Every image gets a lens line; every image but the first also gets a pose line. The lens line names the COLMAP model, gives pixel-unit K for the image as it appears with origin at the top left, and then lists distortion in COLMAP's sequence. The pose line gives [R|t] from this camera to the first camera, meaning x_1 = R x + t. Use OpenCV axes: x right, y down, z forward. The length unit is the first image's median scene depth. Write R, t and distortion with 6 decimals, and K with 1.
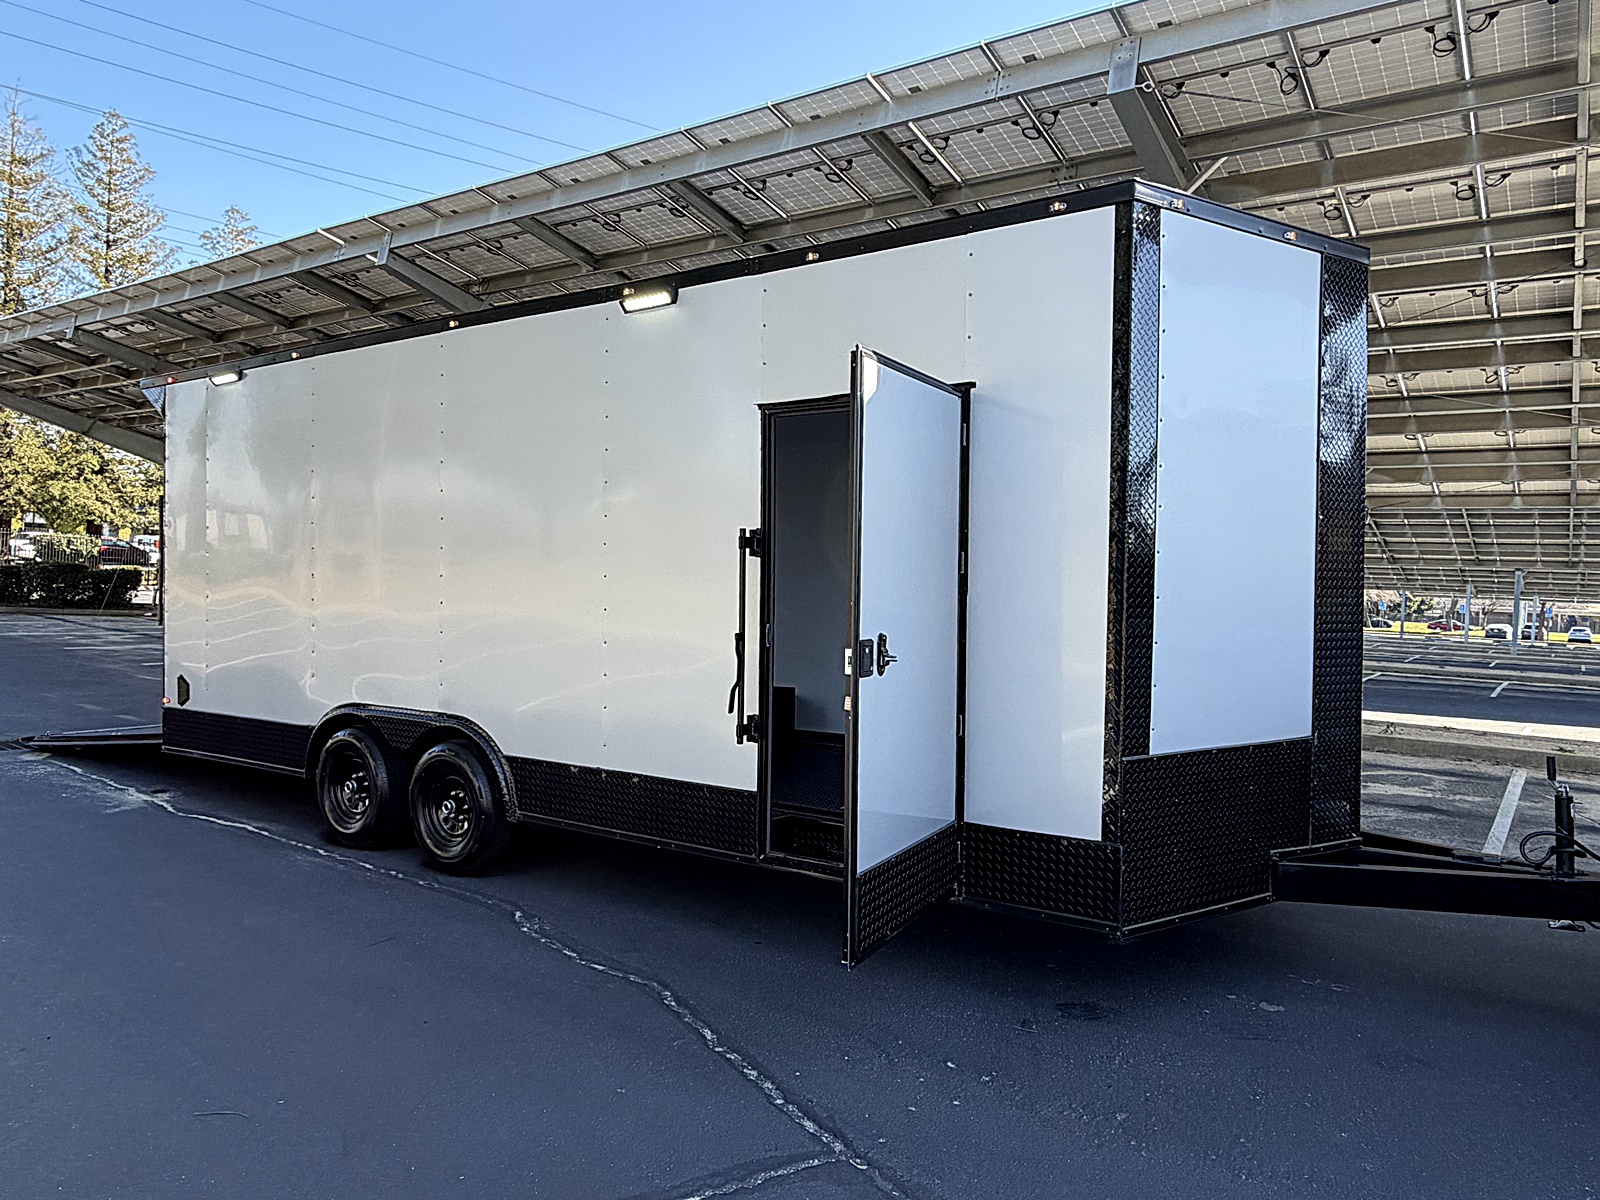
lens RADIAL K [[1016.2, 0, 800.0], [0, 1016.2, 600.0], [0, 0, 1]] dist [0.001704, 0.001500]
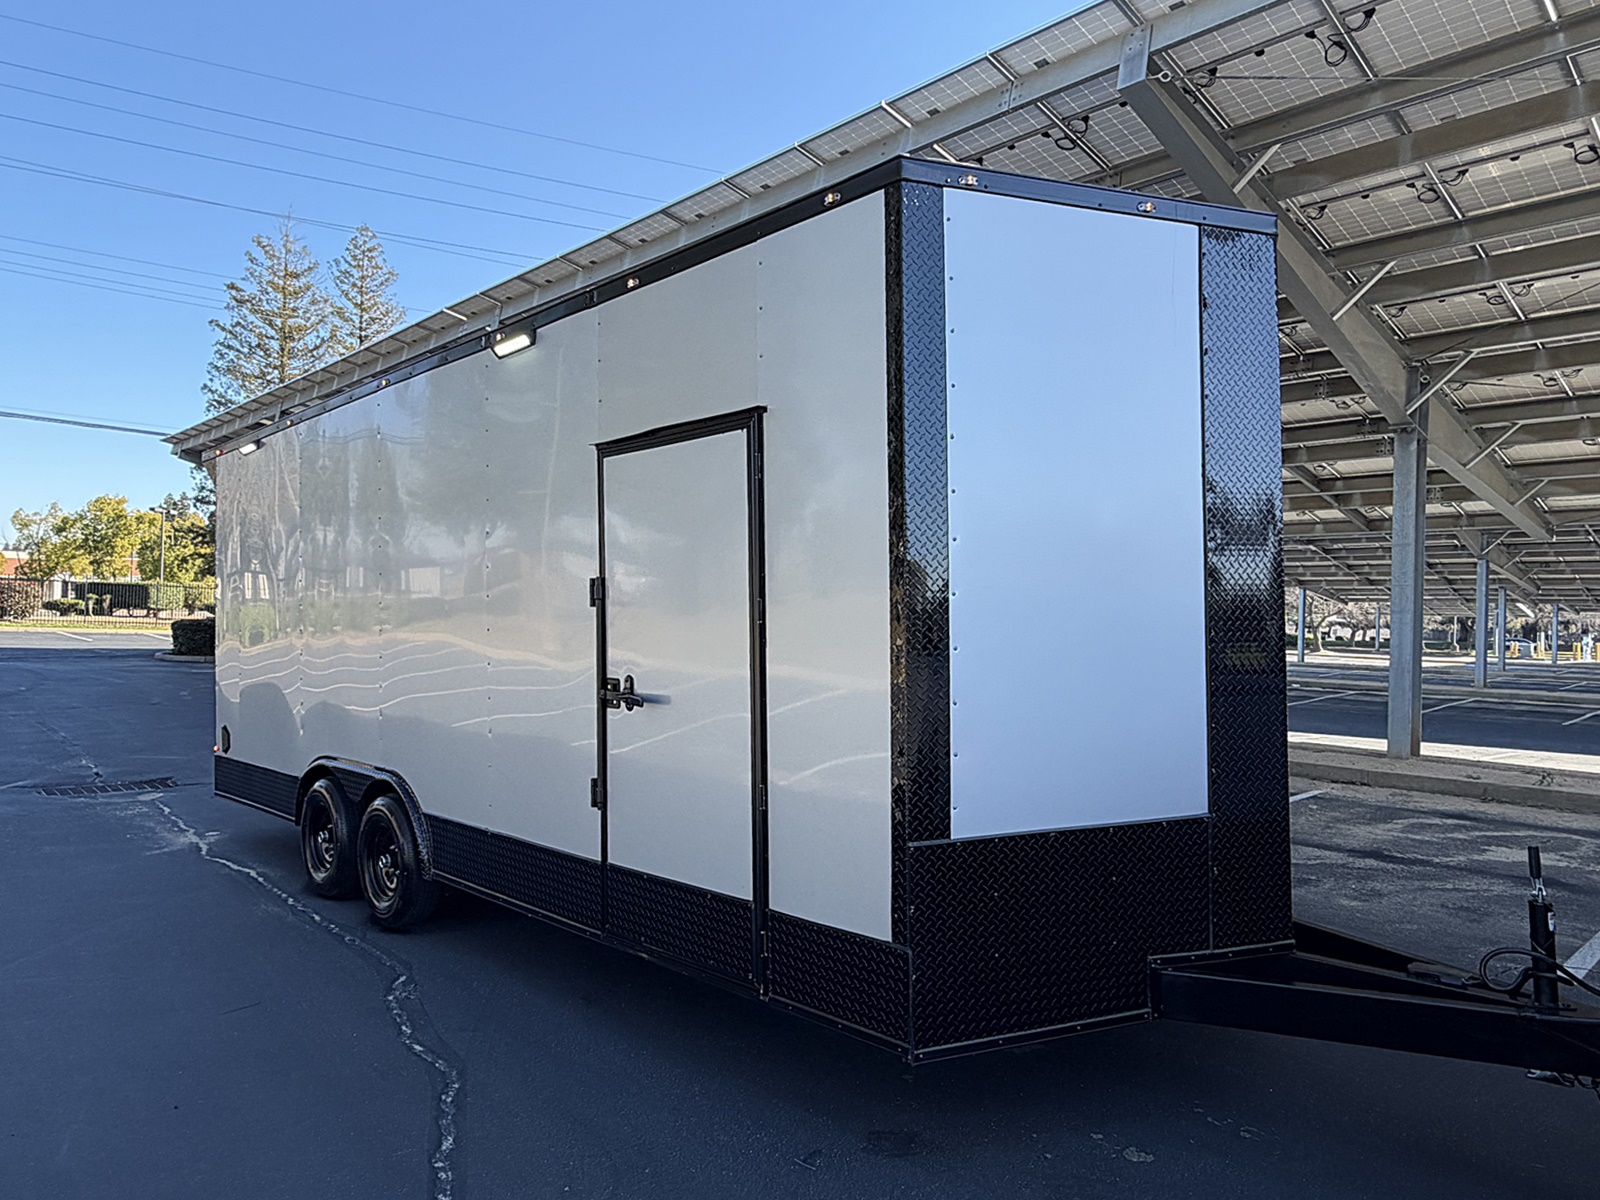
lens RADIAL K [[983.5, 0, 795.5], [0, 983.5, 606.1], [0, 0, 1]] dist [0.001931, -0.000493]
pose [[0.981799, -0.023905, -0.188412, 0.164404], [0.017926, 0.999282, -0.033374, -0.005632], [0.189075, 0.029389, 0.981523, 0.080537]]
